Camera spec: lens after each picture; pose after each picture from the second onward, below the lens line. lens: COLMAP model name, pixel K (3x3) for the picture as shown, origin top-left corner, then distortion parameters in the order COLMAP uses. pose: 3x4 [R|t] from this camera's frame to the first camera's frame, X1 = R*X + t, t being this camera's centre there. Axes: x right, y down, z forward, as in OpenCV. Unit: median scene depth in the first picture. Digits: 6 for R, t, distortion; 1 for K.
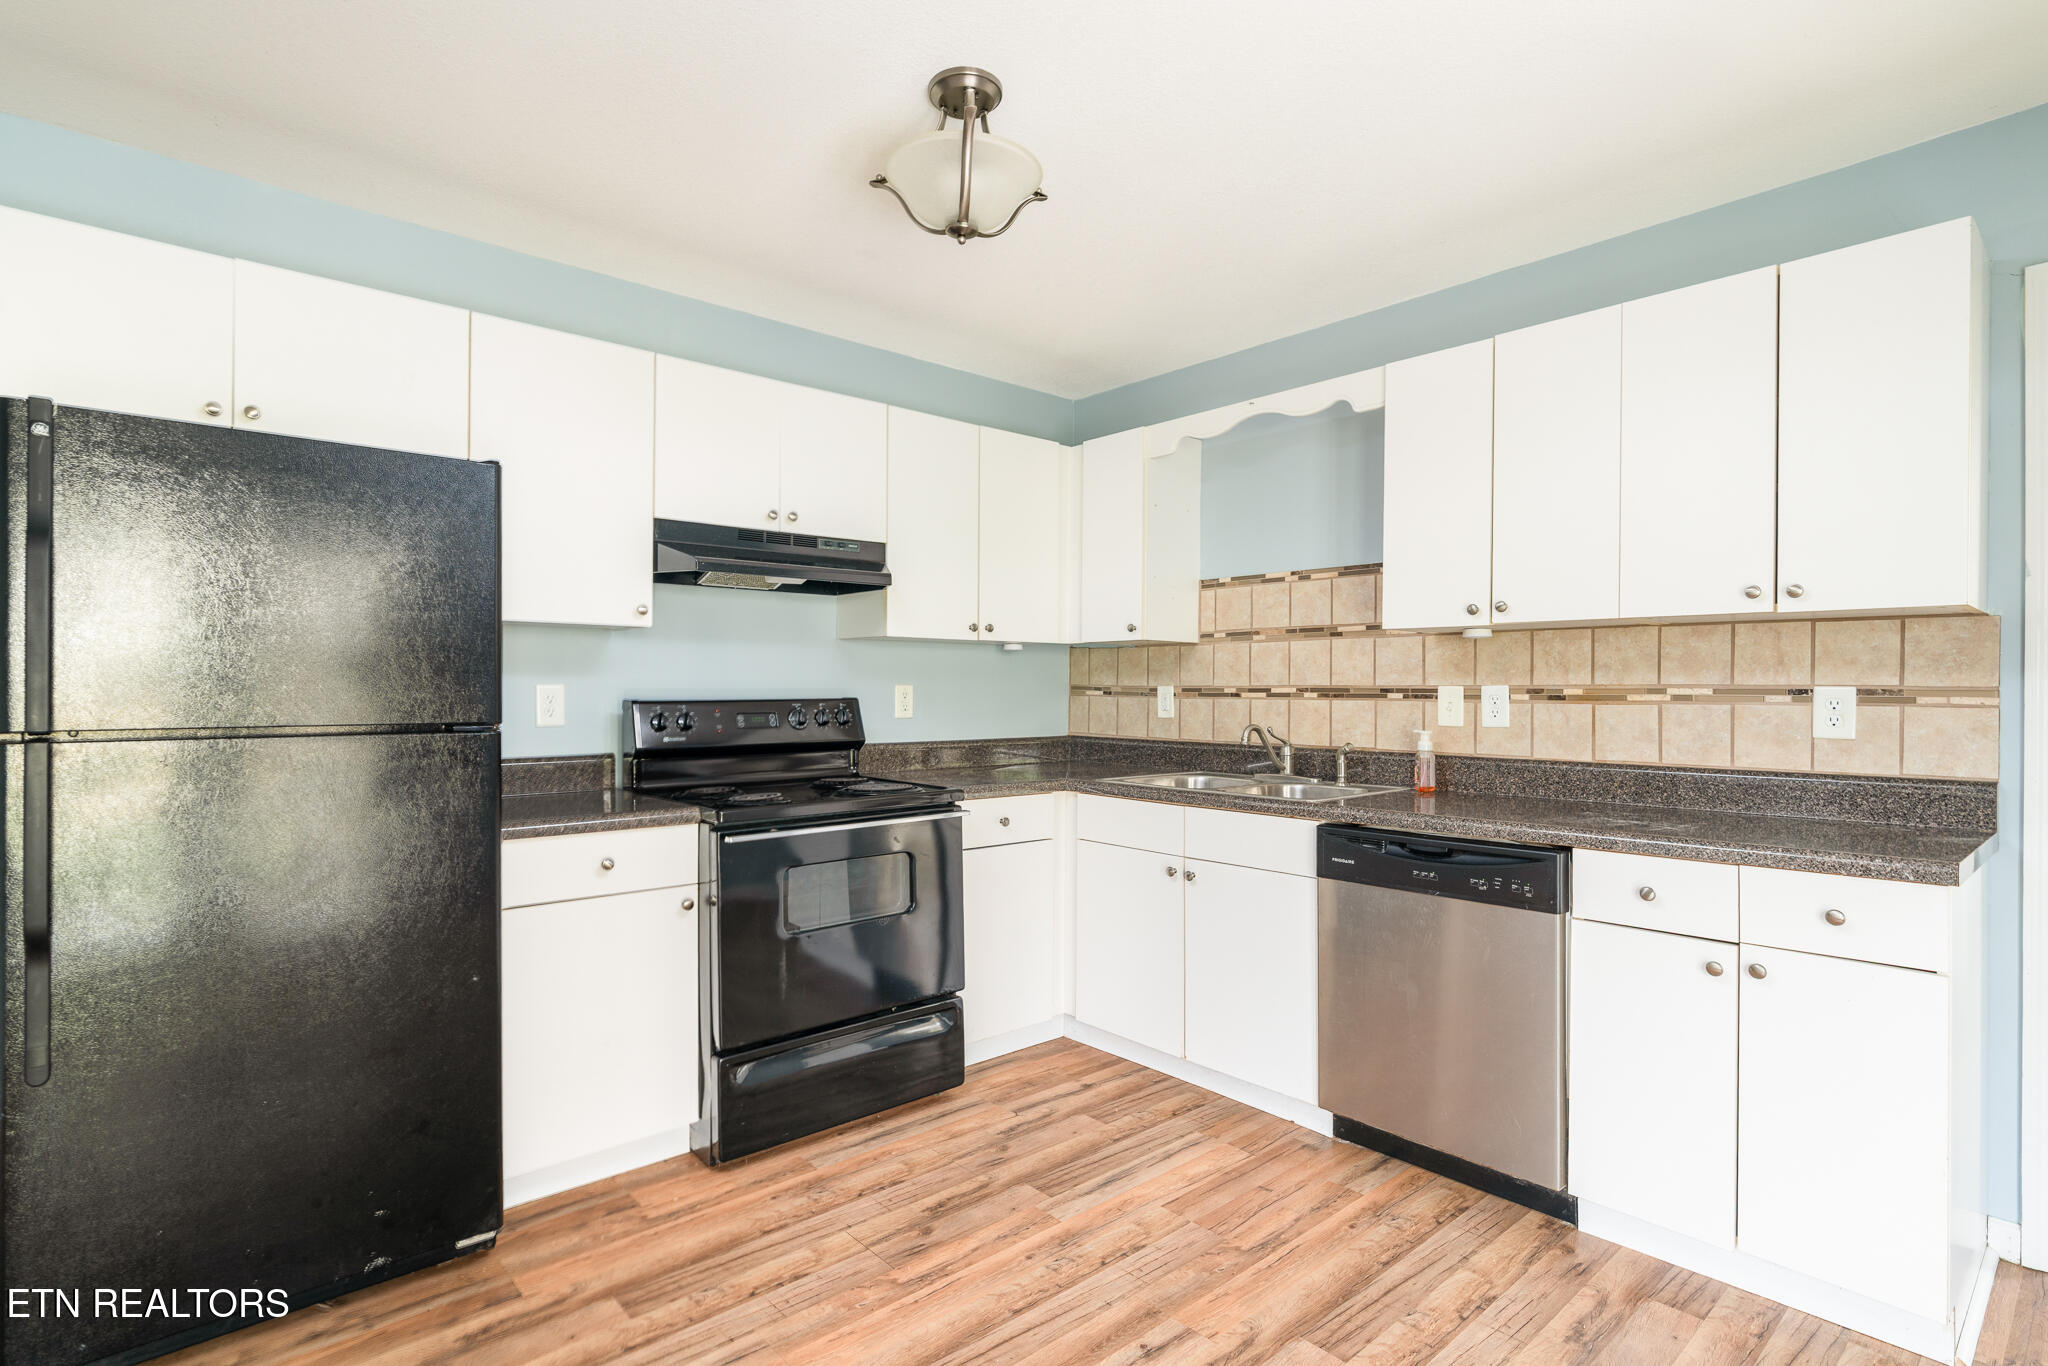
lens RADIAL K [[993.2, 0, 978.4], [0, 993.2, 688.6], [0, 0, 1]] dist [-0.000211, 0.000885]
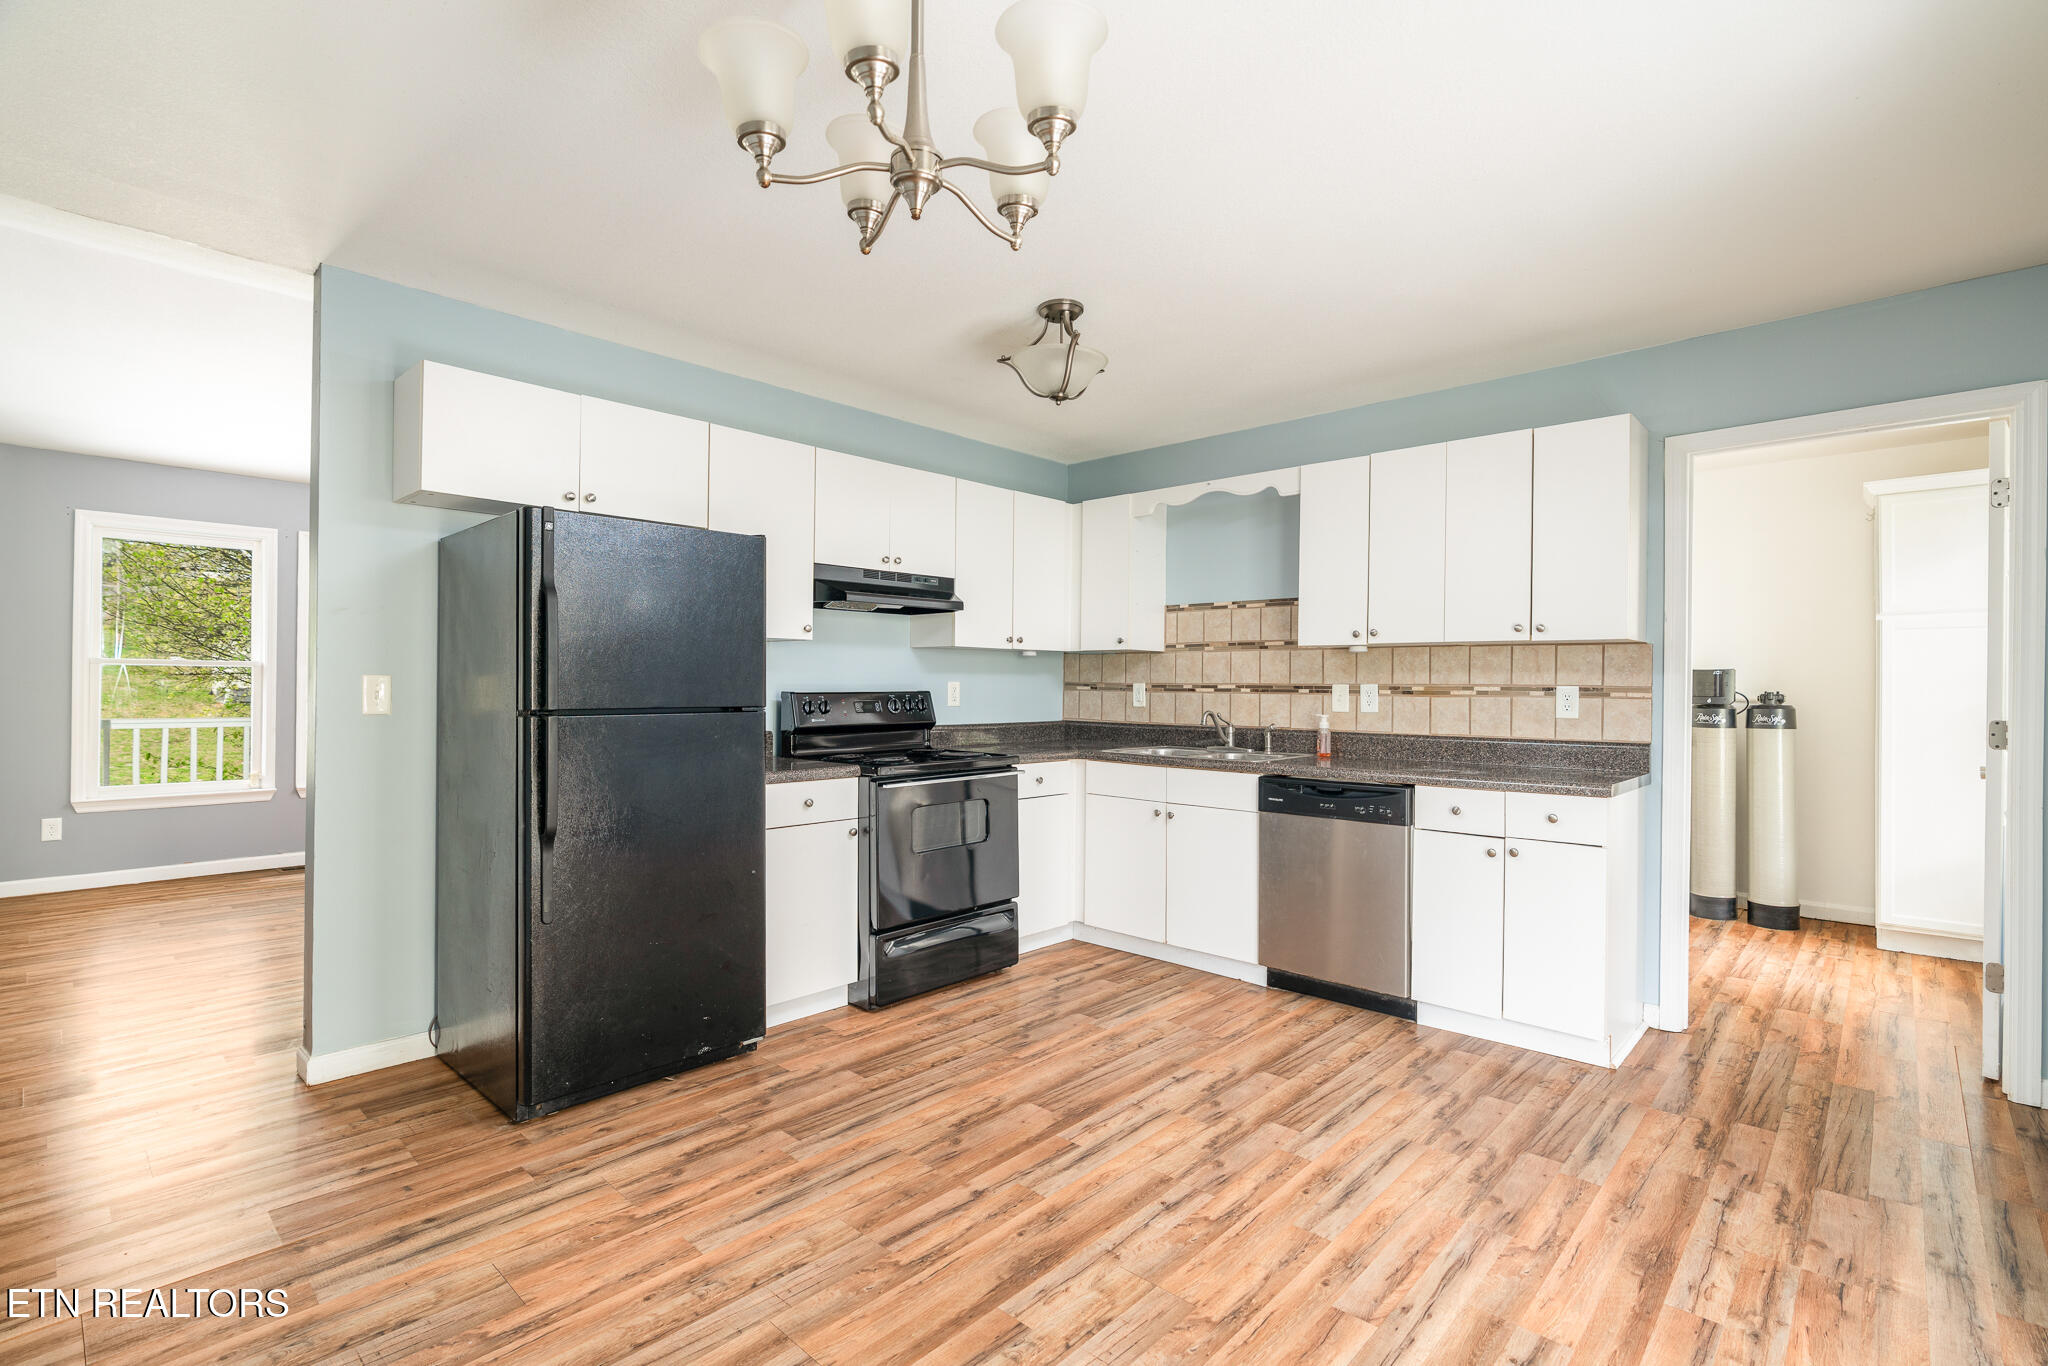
lens RADIAL K [[928.7, 0, 1047.4], [0, 928.7, 684.9], [0, 0, 1]] dist [-0.004174, 0.000501]
pose [[0.988570, 0.004093, 0.150705, -0.185177], [-0.004269, 0.999991, 0.000843, -0.001325], [-0.150700, -0.001477, 0.988578, -0.336471]]
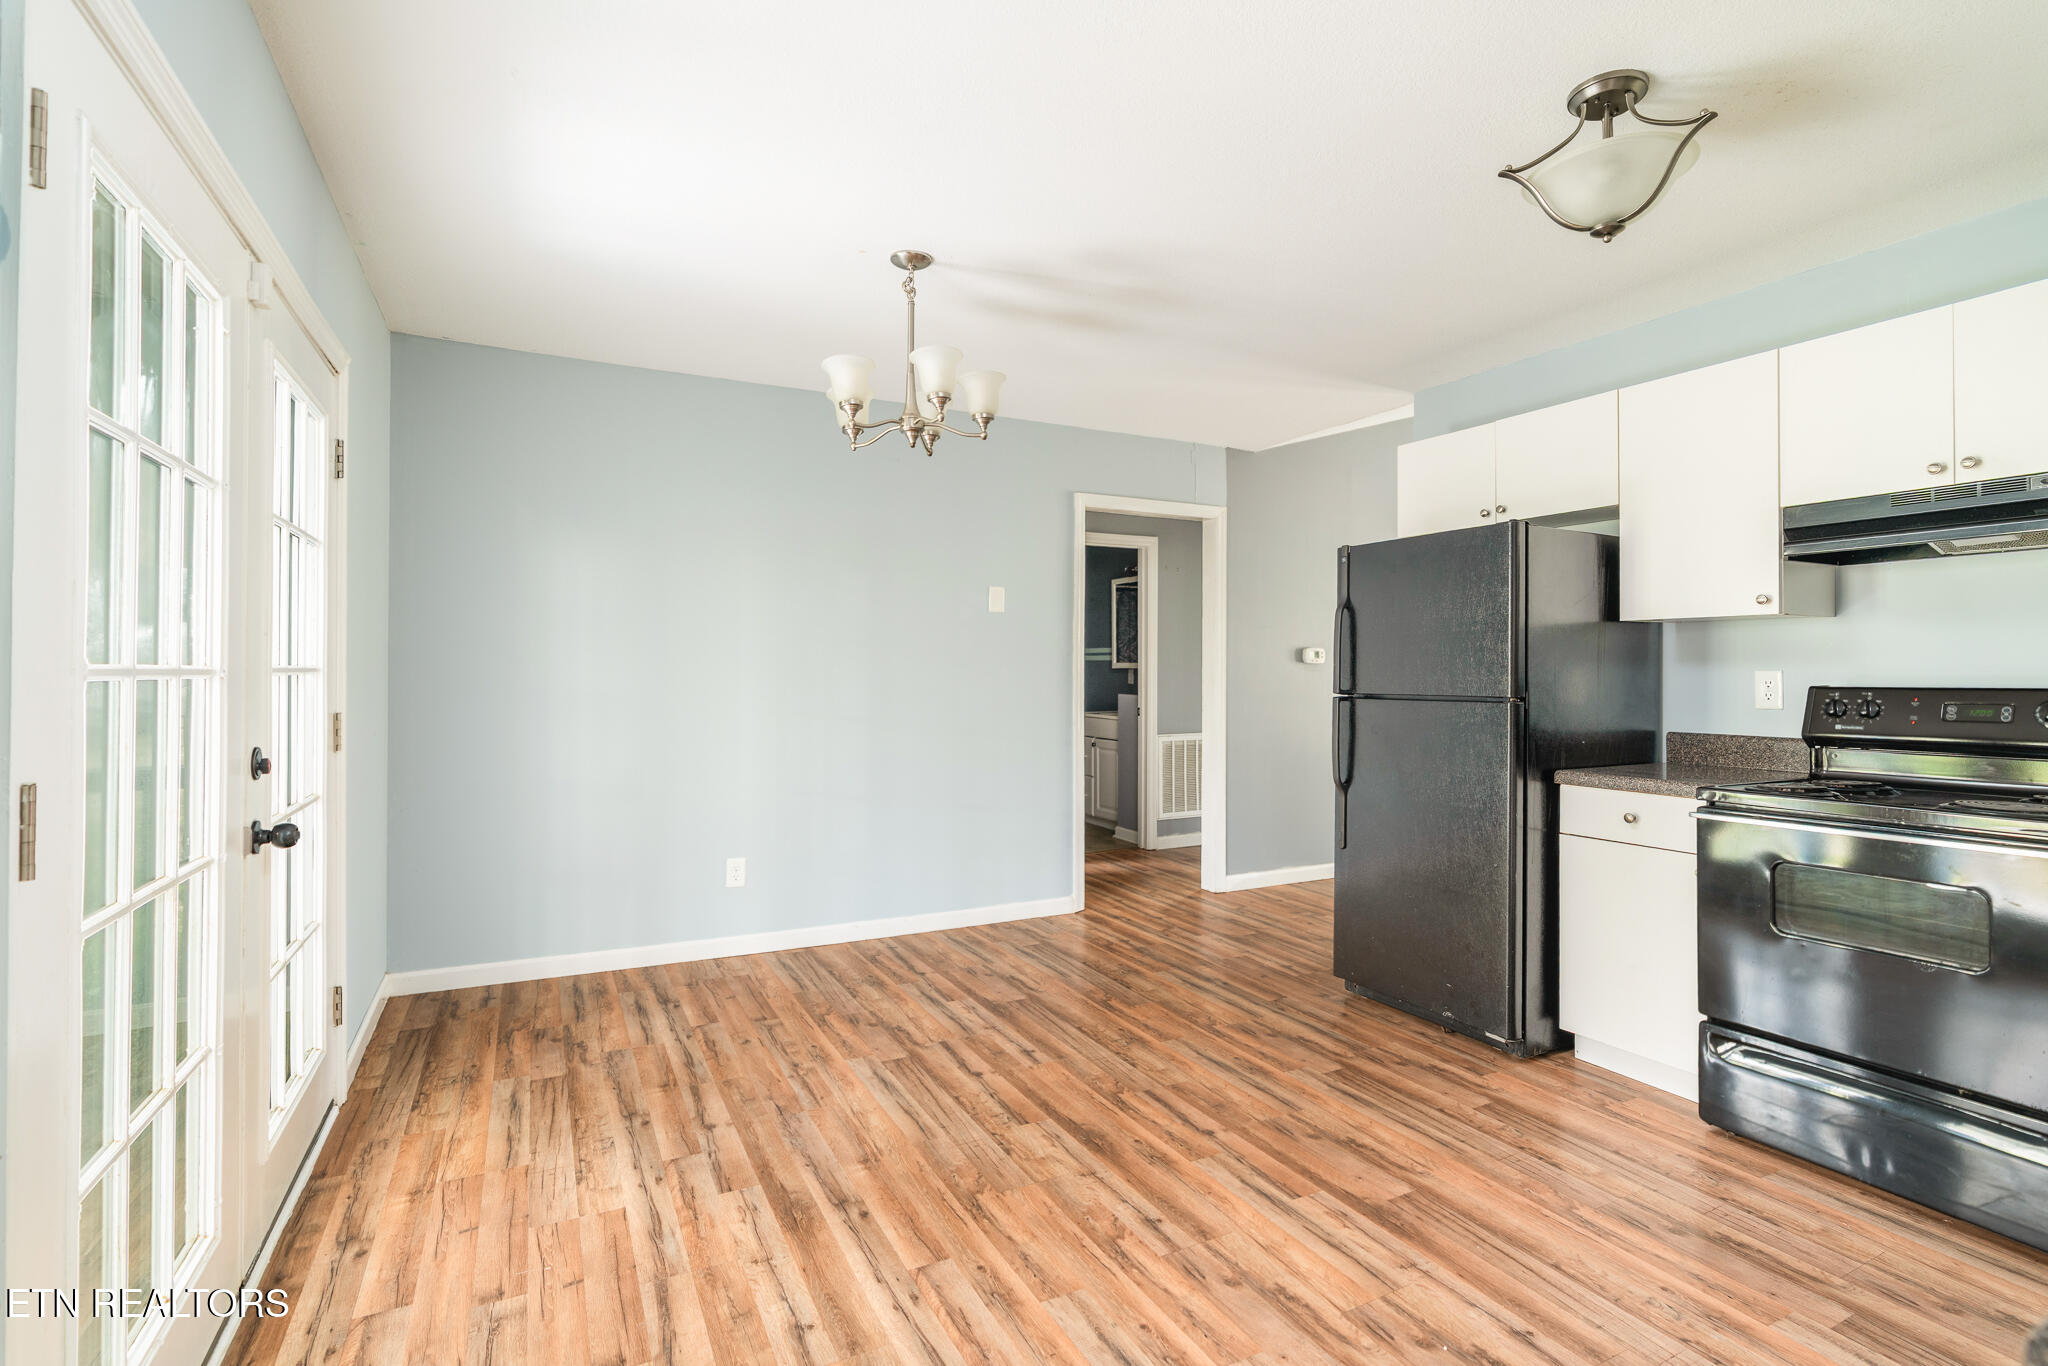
lens RADIAL K [[1144.2, 0, 1179.5], [0, 1144.2, 659.2], [0, 0, 1]] dist [-0.000941, 0.001660]
pose [[-0.159664, -0.017288, -0.987020, 0.886764], [-0.001171, 0.999849, -0.017323, 0.005190], [0.987171, -0.001610, -0.159660, 0.544412]]
